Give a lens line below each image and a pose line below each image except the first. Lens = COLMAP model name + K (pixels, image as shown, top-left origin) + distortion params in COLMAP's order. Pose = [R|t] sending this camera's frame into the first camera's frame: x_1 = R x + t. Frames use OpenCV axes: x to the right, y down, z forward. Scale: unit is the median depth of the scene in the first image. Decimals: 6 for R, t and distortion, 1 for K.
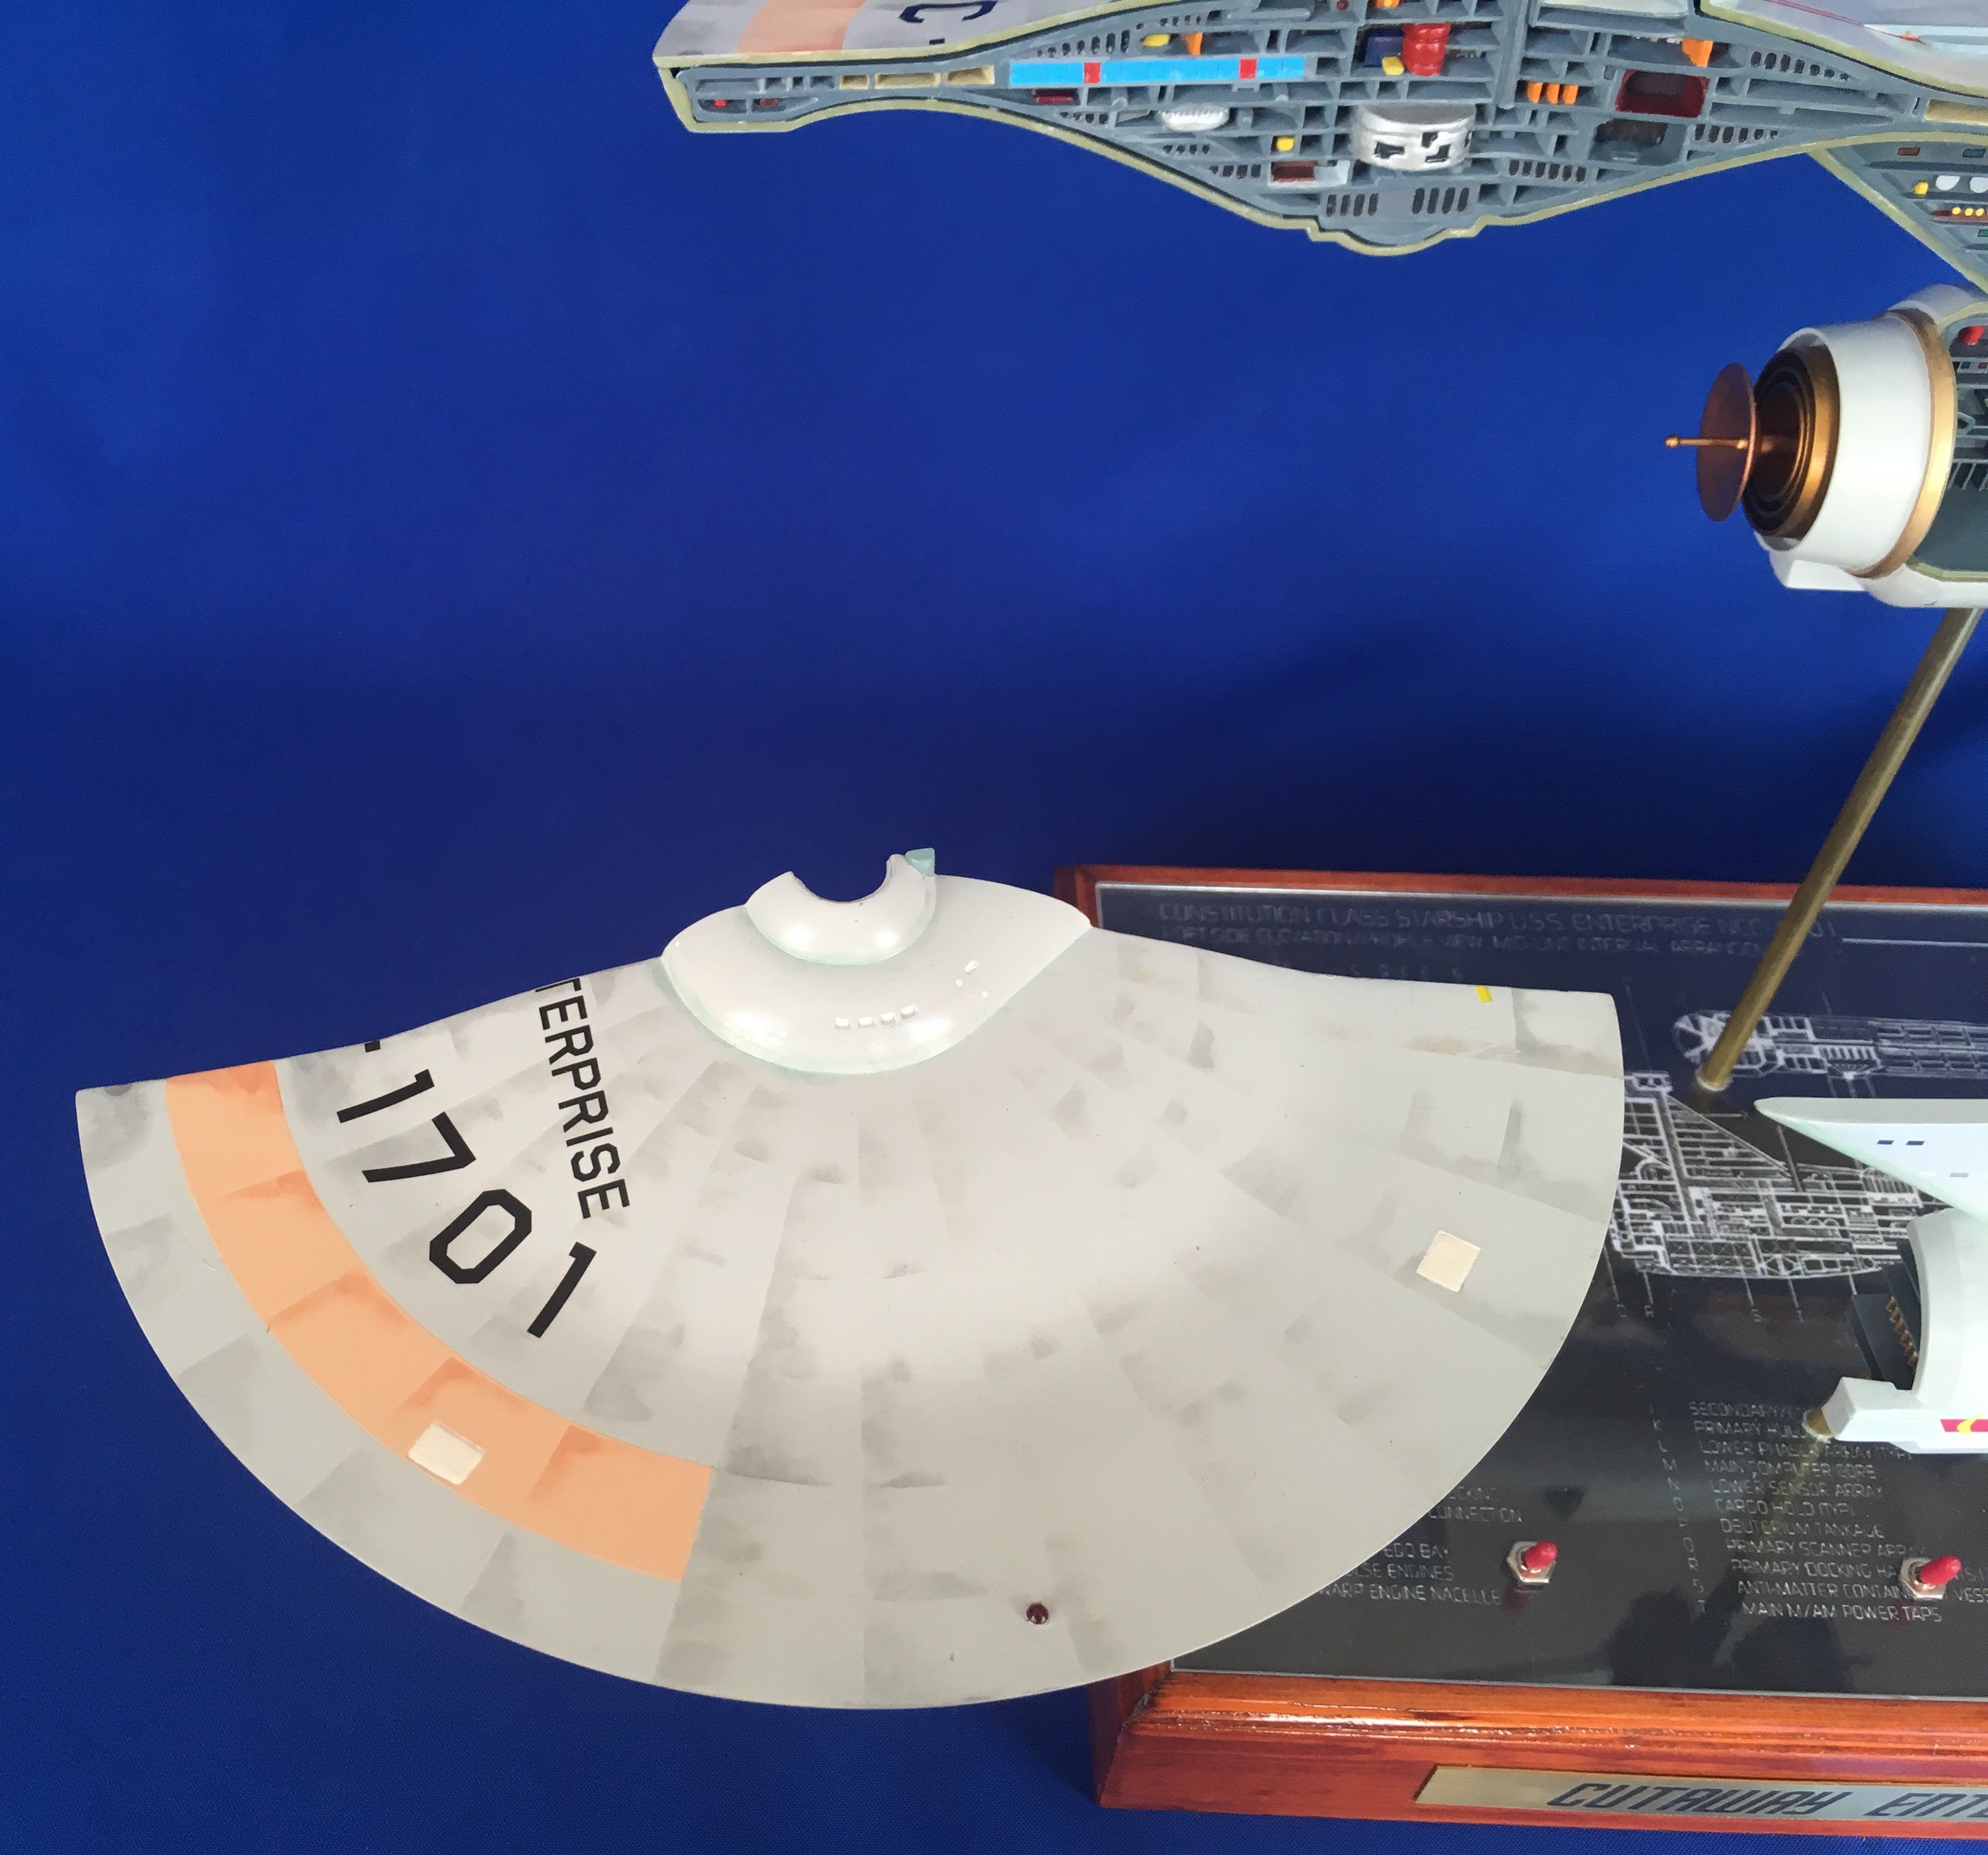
lens RADIAL K [[2204.6, 0, 736.6], [0, 2204.6, 933.9], [0, 0, 1]] dist [0.007736, 0.000000]
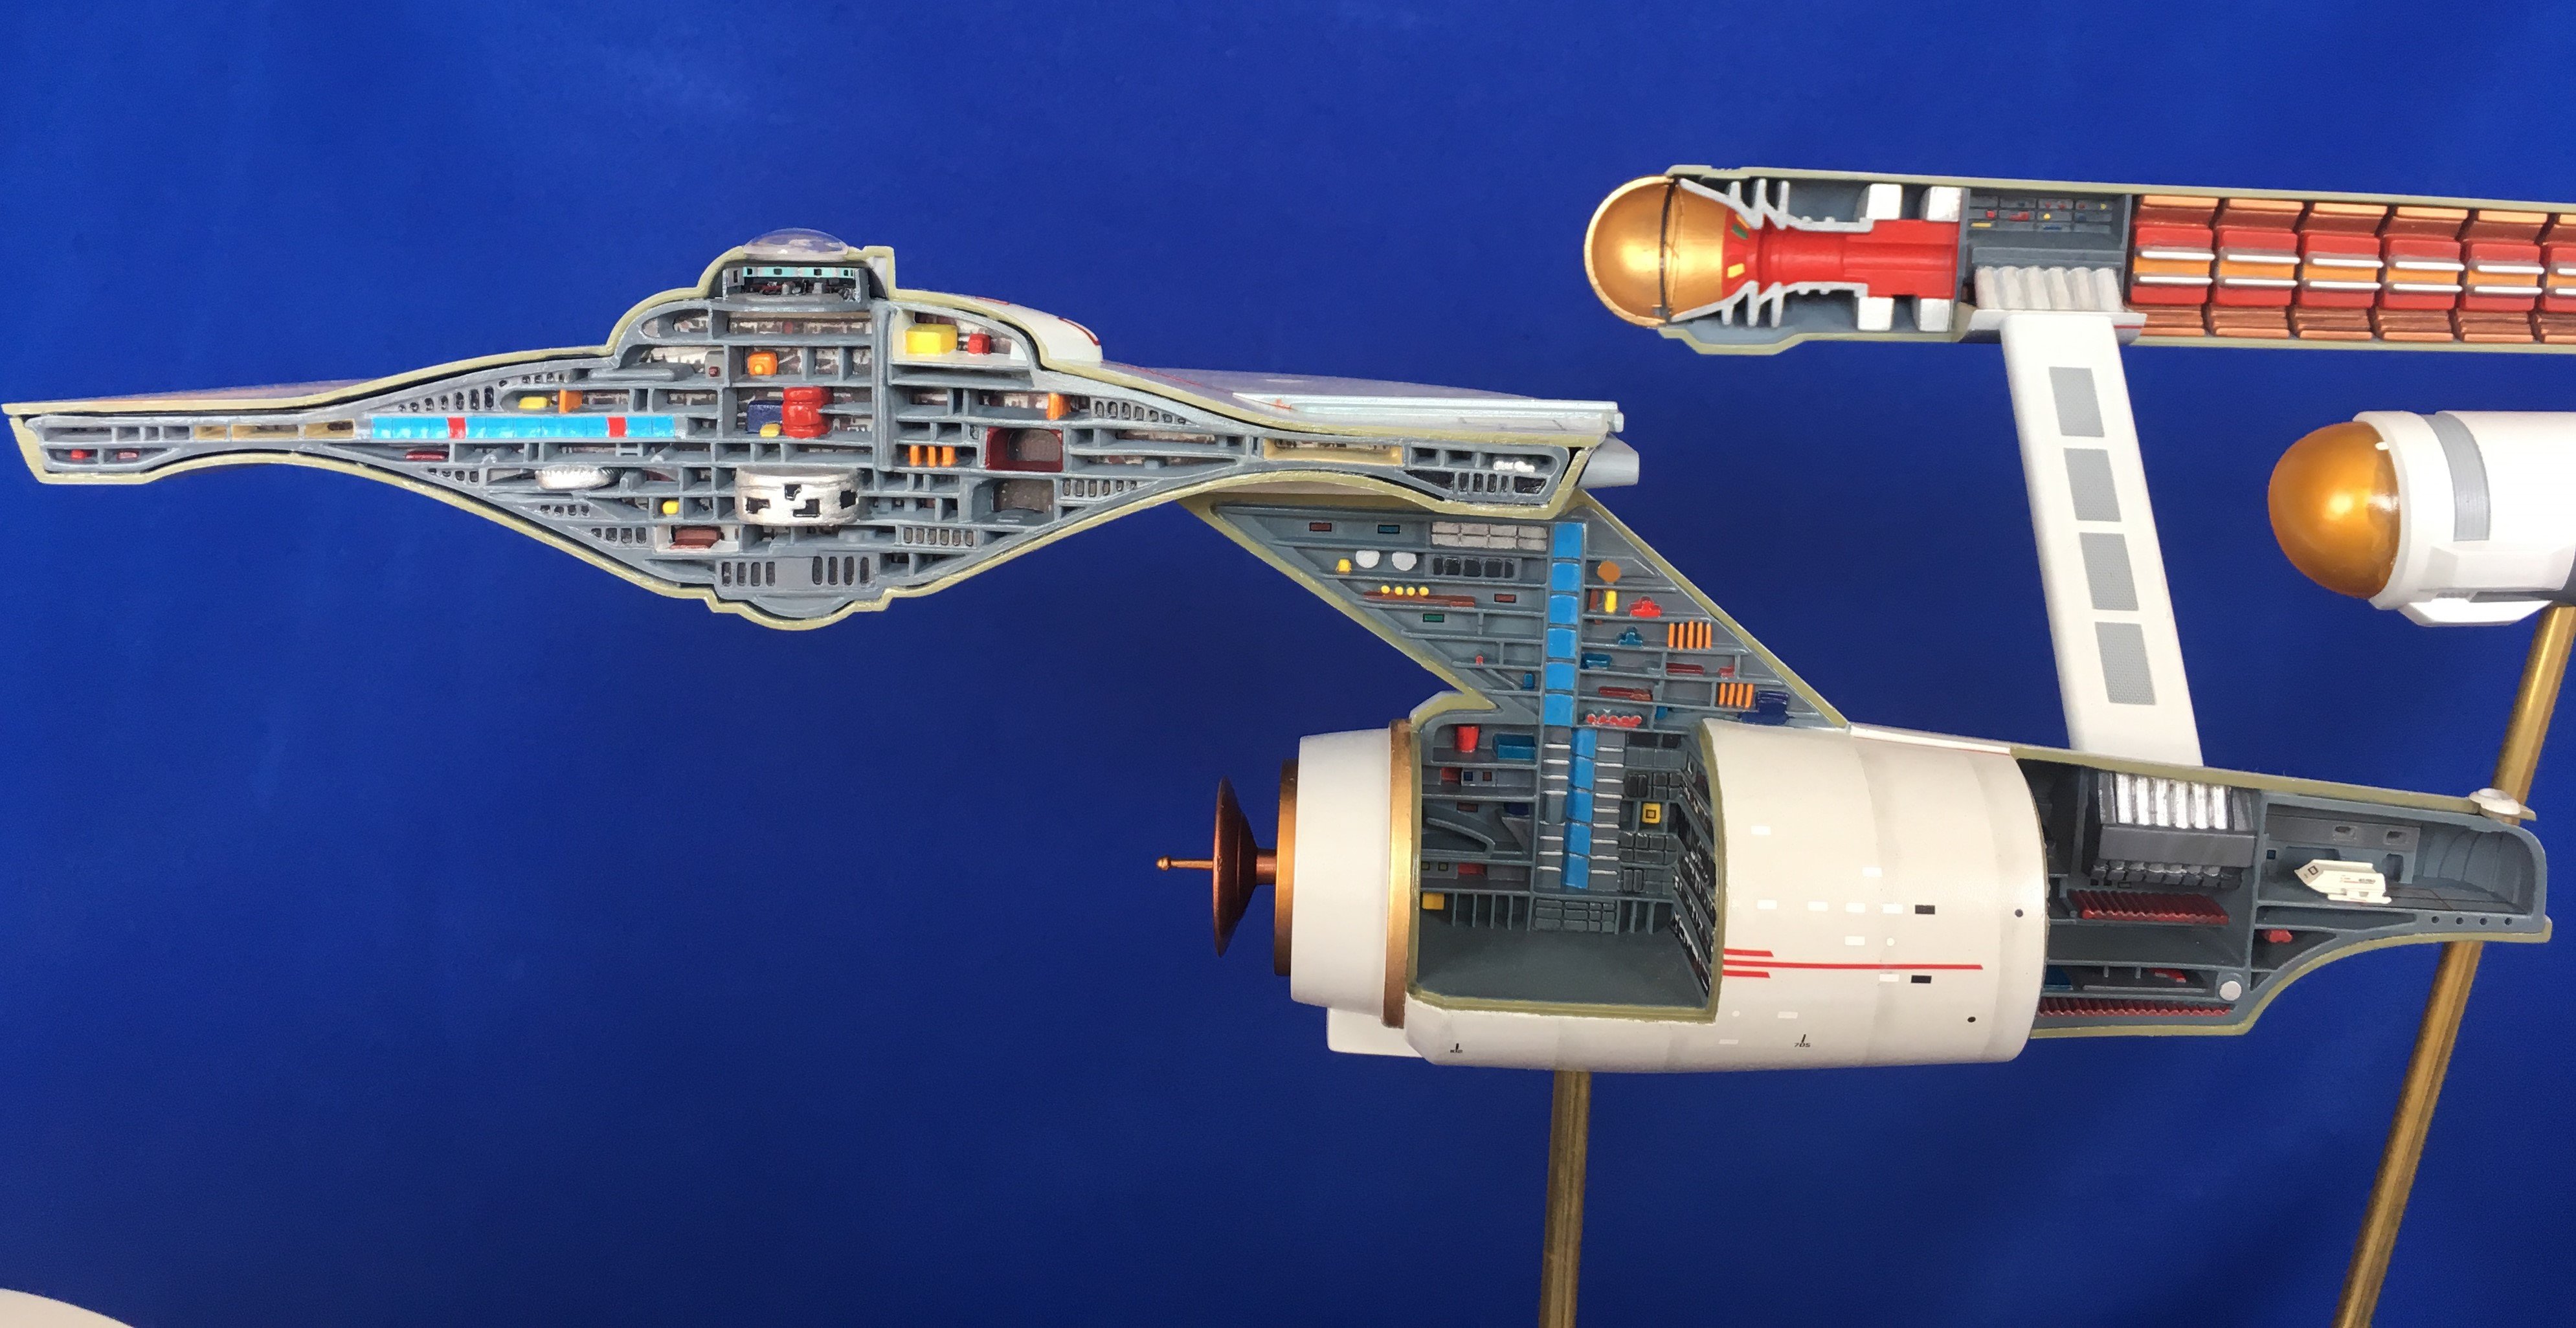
lens RADIAL K [[2261.3, 0, 1274.8], [0, 2261.3, 359.9], [0, 0, 1]] dist [0.071532, -0.114909]
pose [[0.999108, 0.032995, 0.026344, 0.389489], [-0.010361, 0.796463, -0.604598, 0.143925], [-0.040931, 0.603786, 0.796095, 0.144373]]
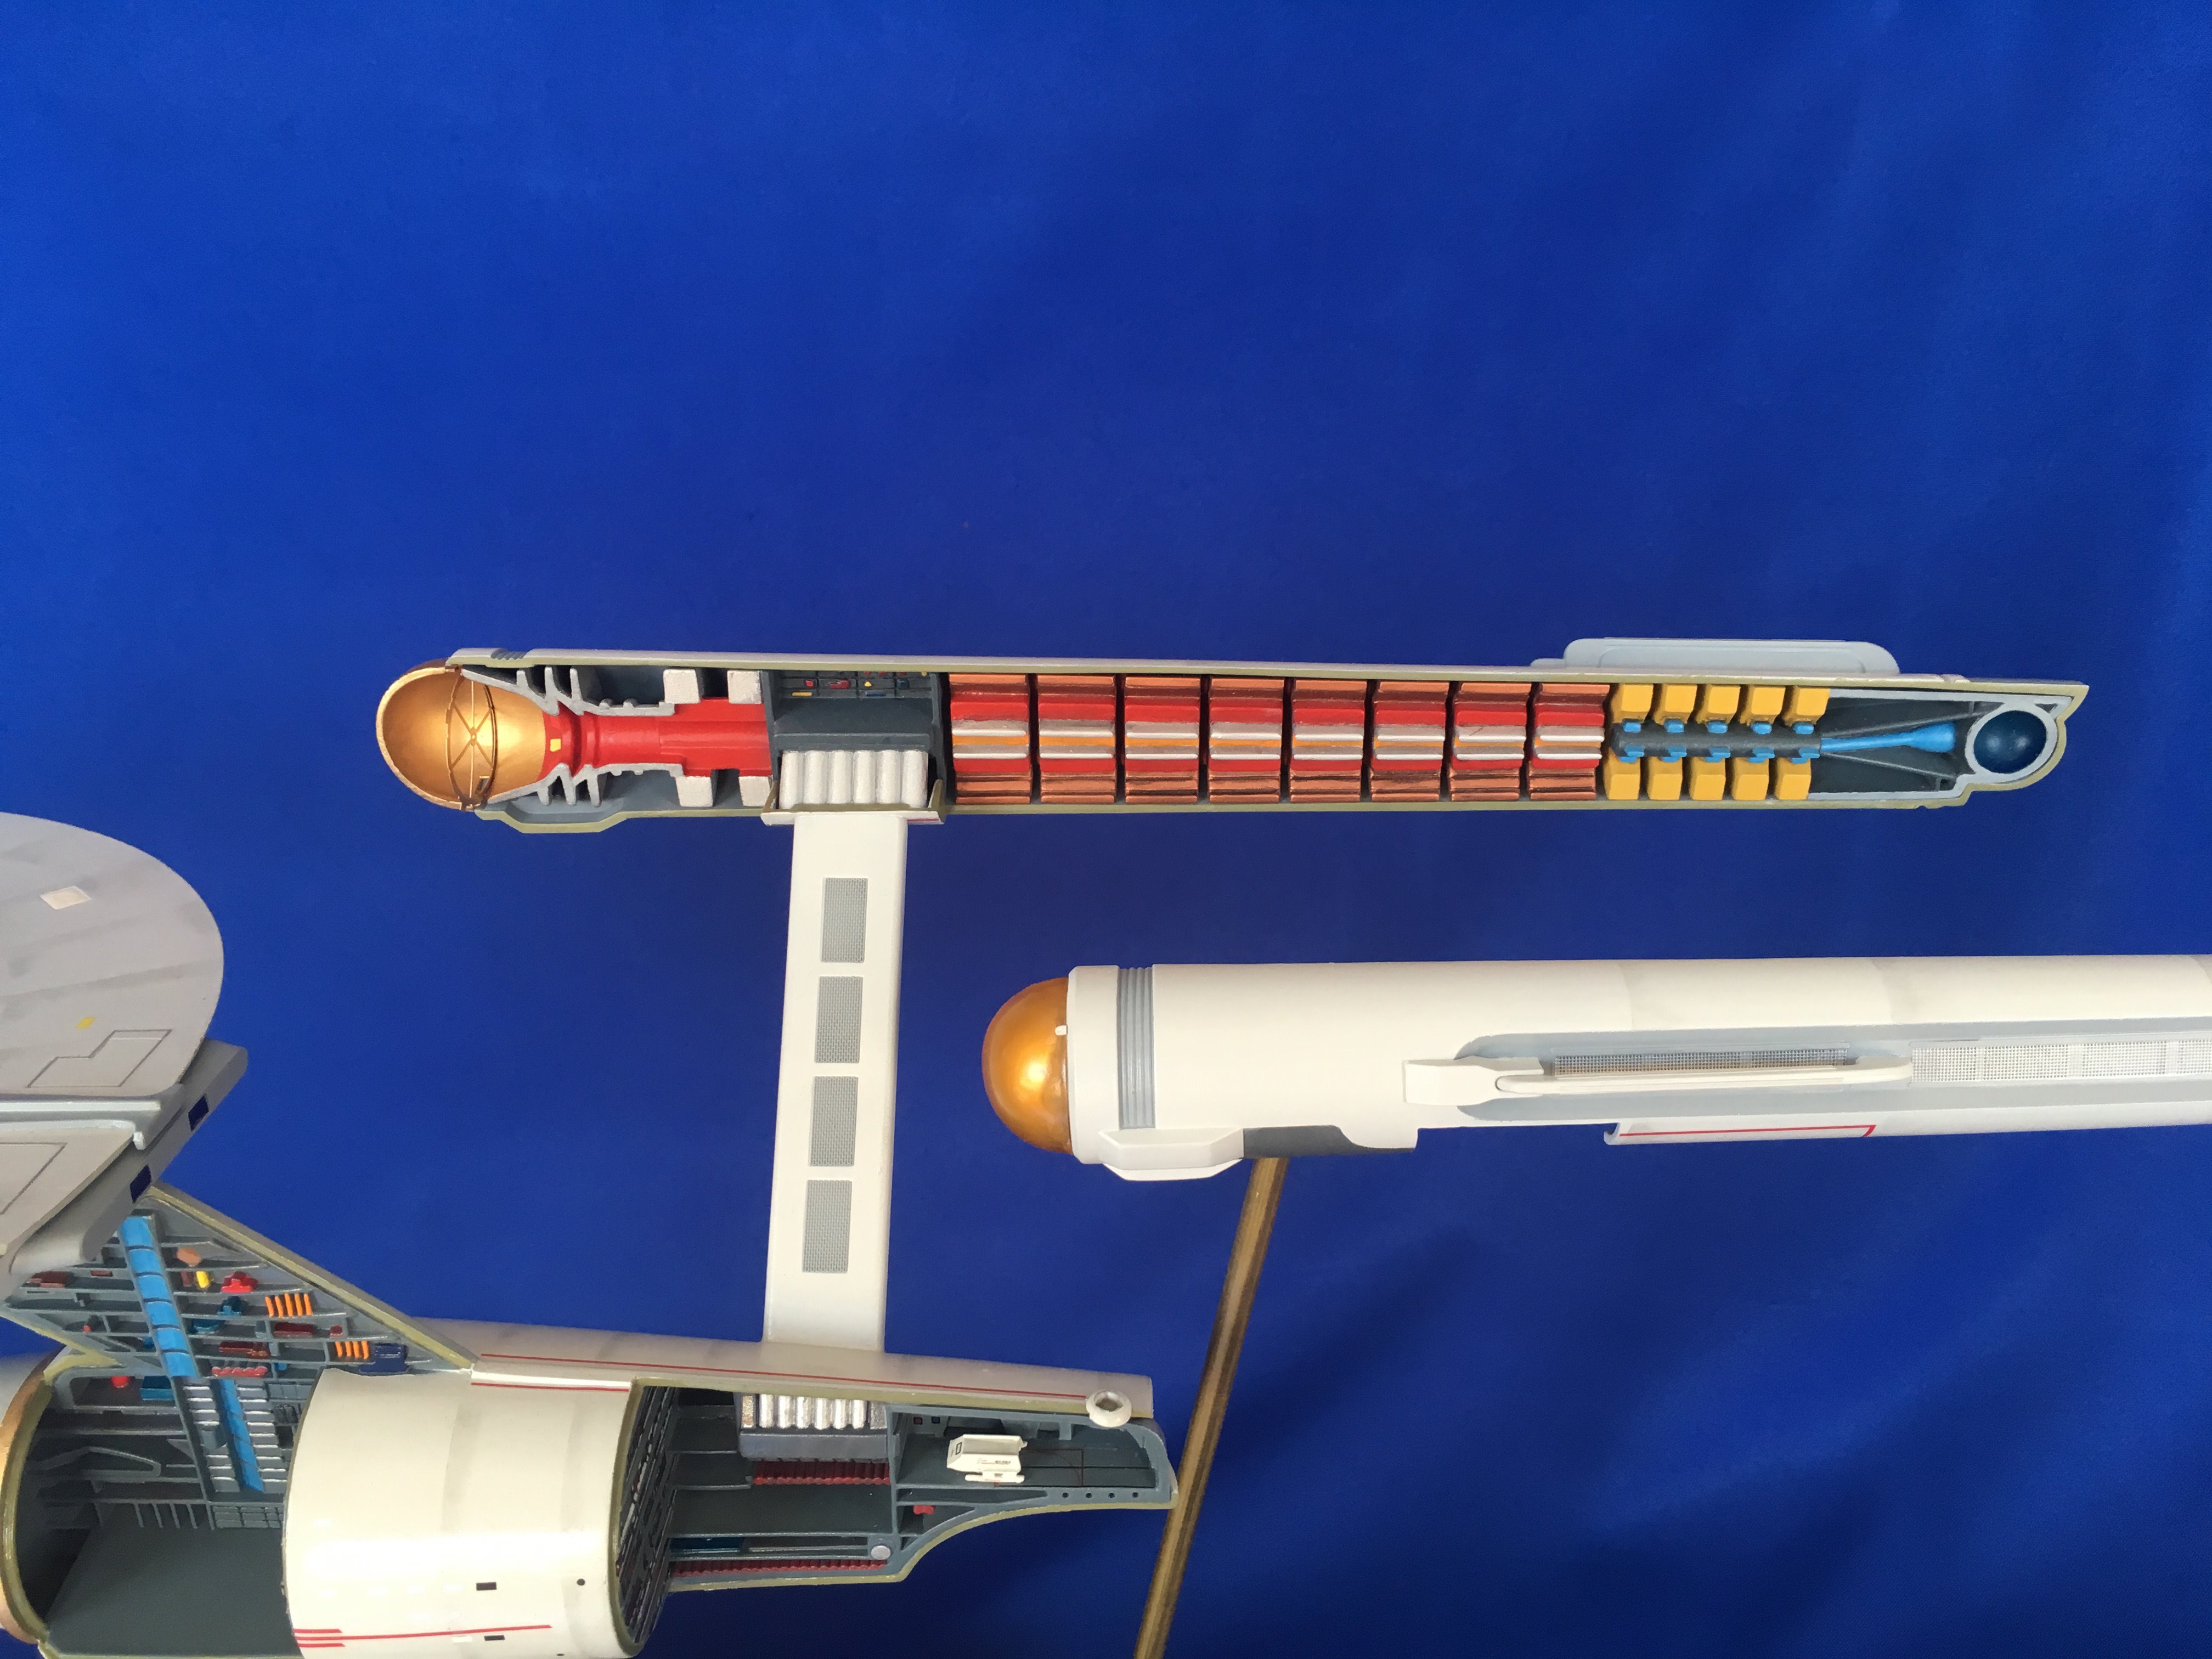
lens RADIAL K [[1917.9, 0, 1113.3], [0, 1917.9, 831.9], [0, 0, 1]] dist [0.075838, -0.128047]
pose [[0.999337, -0.015285, 0.033048, 0.816807], [0.024248, 0.956466, -0.290834, -0.210963], [-0.027164, 0.291443, 0.956203, 0.137137]]
